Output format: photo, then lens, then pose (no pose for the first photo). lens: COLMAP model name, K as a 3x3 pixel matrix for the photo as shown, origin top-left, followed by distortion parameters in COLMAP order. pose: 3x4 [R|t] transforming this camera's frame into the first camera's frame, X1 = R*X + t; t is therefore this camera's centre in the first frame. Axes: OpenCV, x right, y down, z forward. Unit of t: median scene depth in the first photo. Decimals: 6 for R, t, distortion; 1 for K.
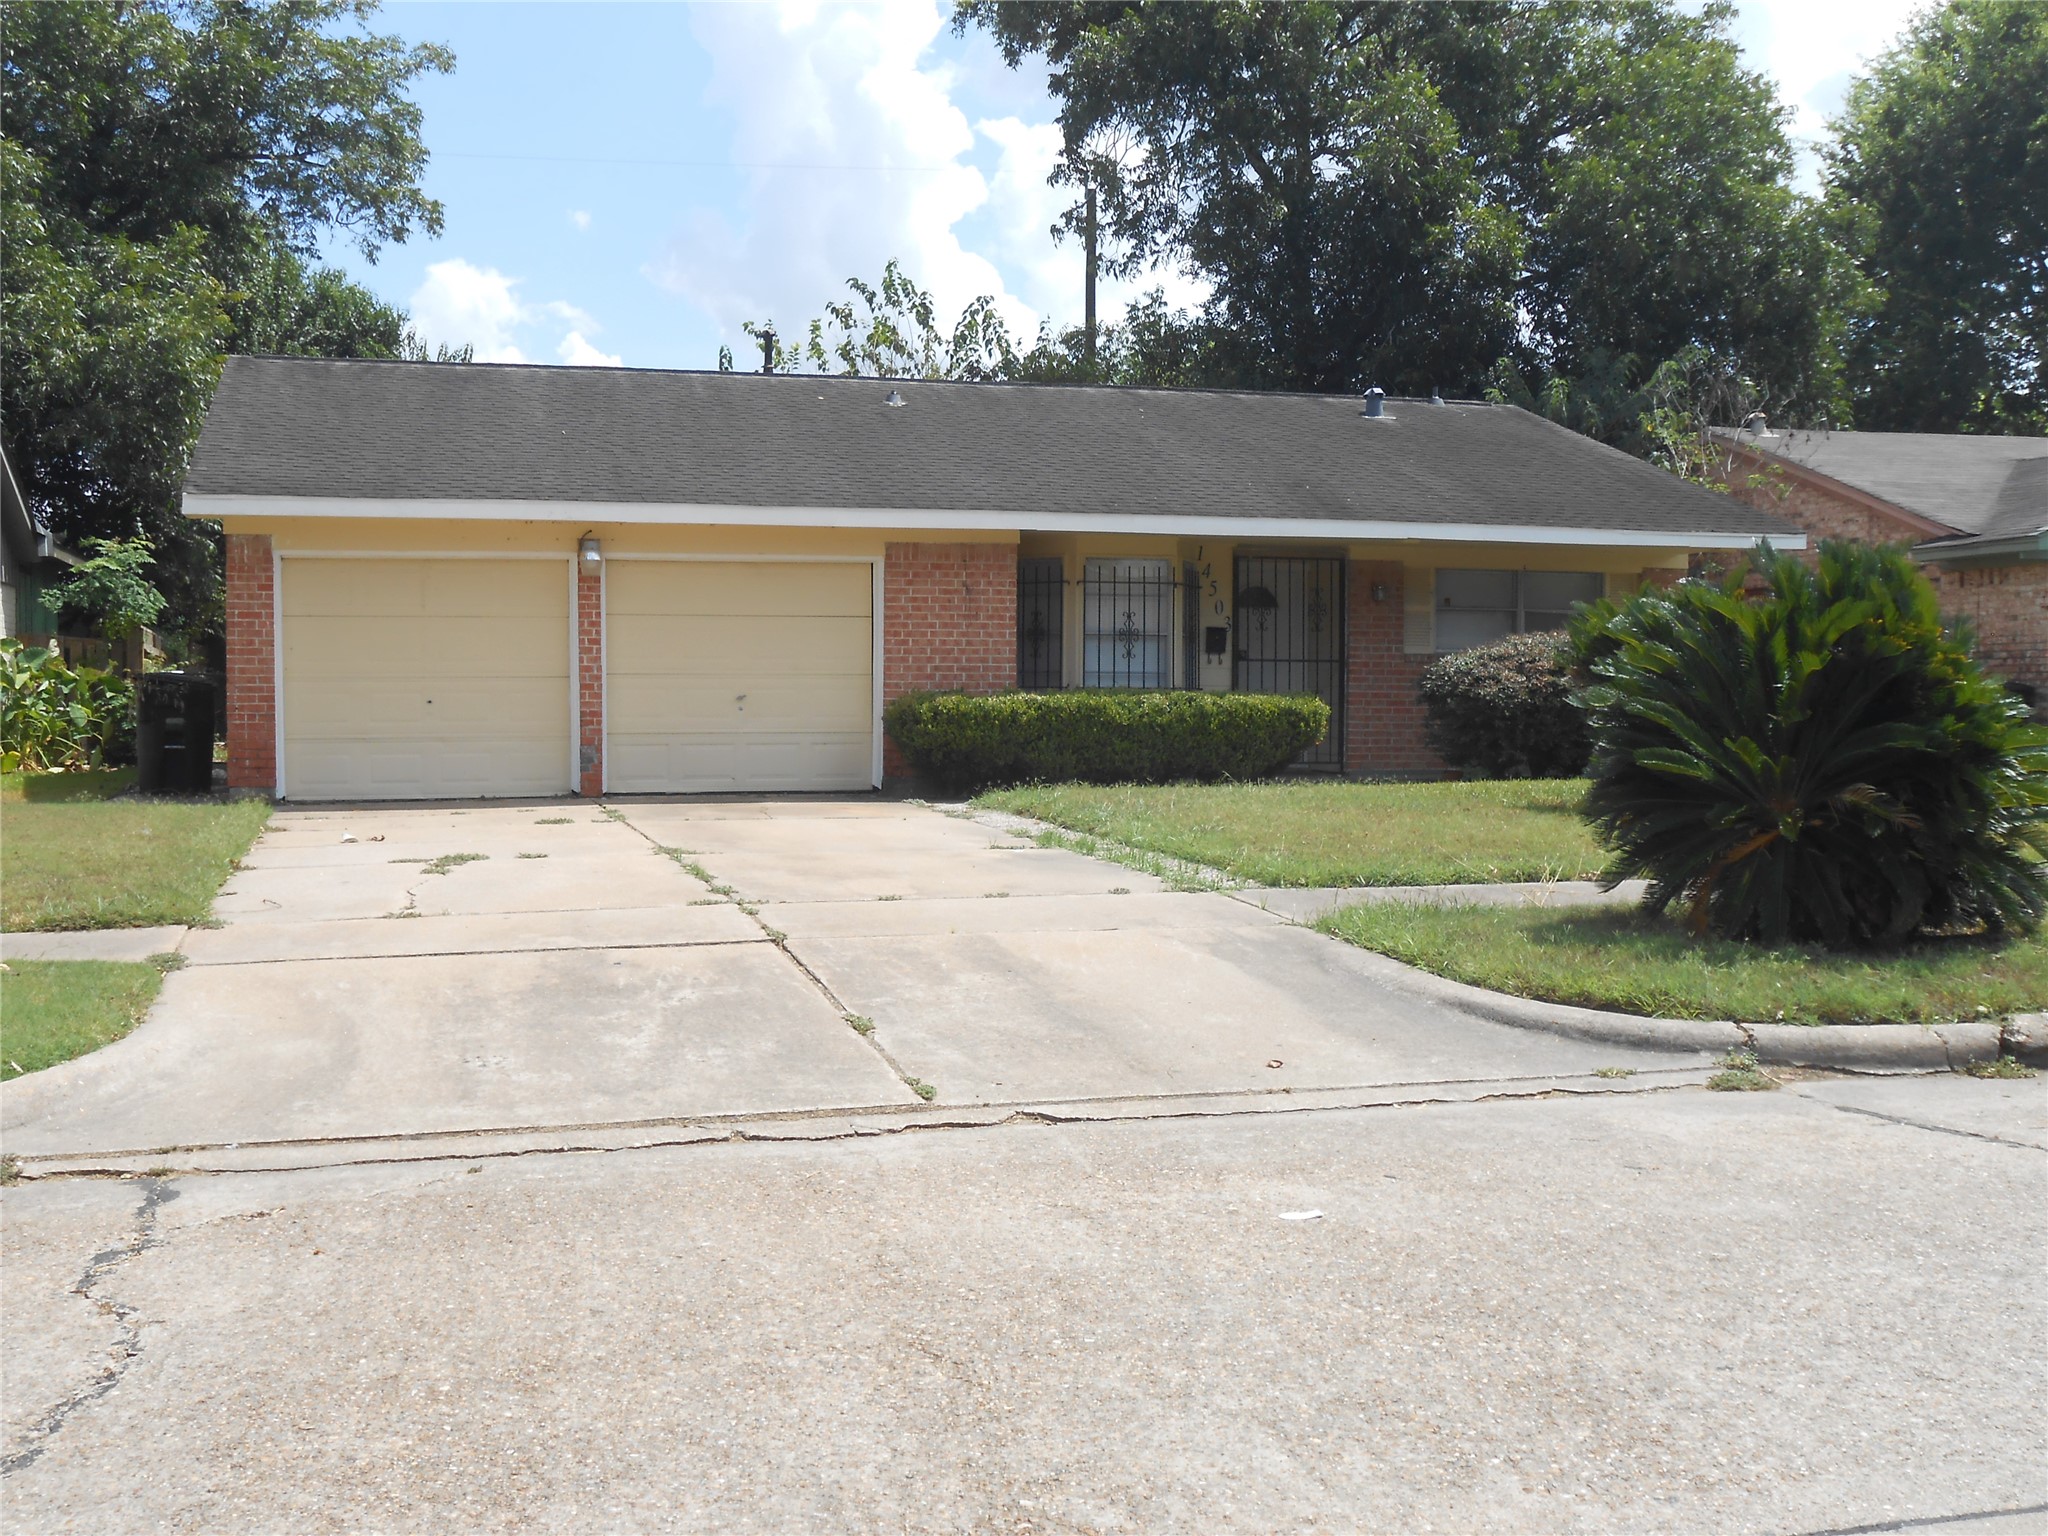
lens RADIAL K [[2310.4, 0, 1024.0], [0, 2310.4, 768.0], [0, 0, 1]] dist [-0.009914, 0.009459]
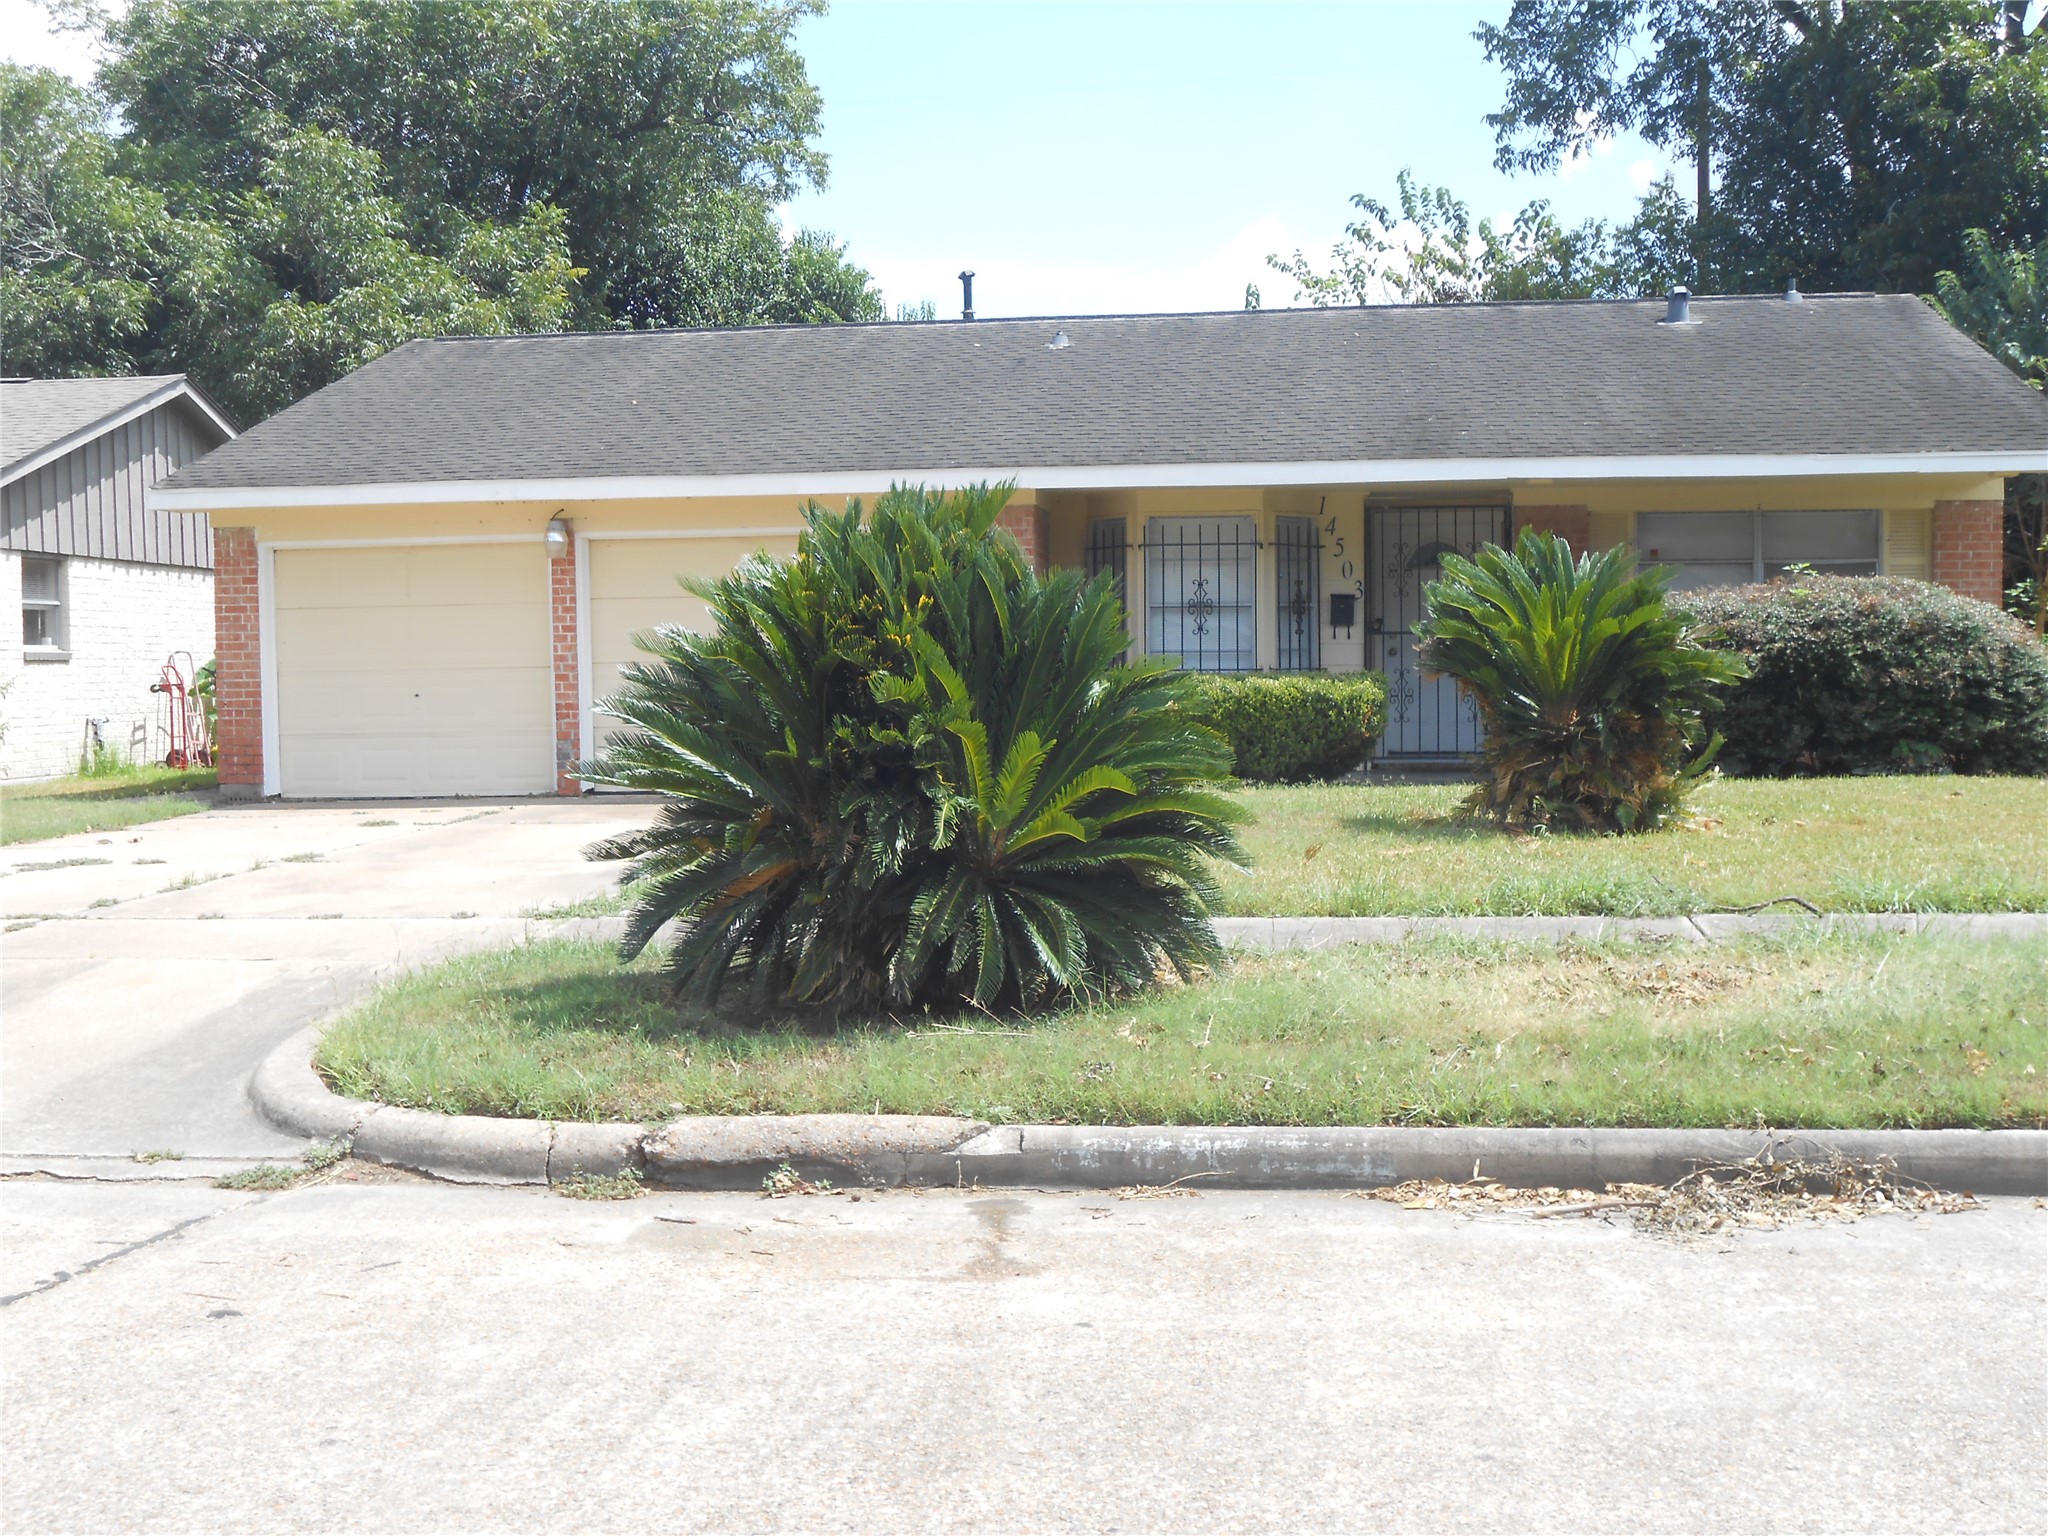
lens RADIAL K [[2576.2, 0, 1024.0], [0, 2576.2, 768.0], [0, 0, 1]] dist [-0.020973, -0.027438]
pose [[0.914730, 0.002624, -0.404058, 0.365451], [-0.000010, 0.999979, 0.006473, -0.005002], [0.404066, -0.005917, 0.914711, 0.116559]]
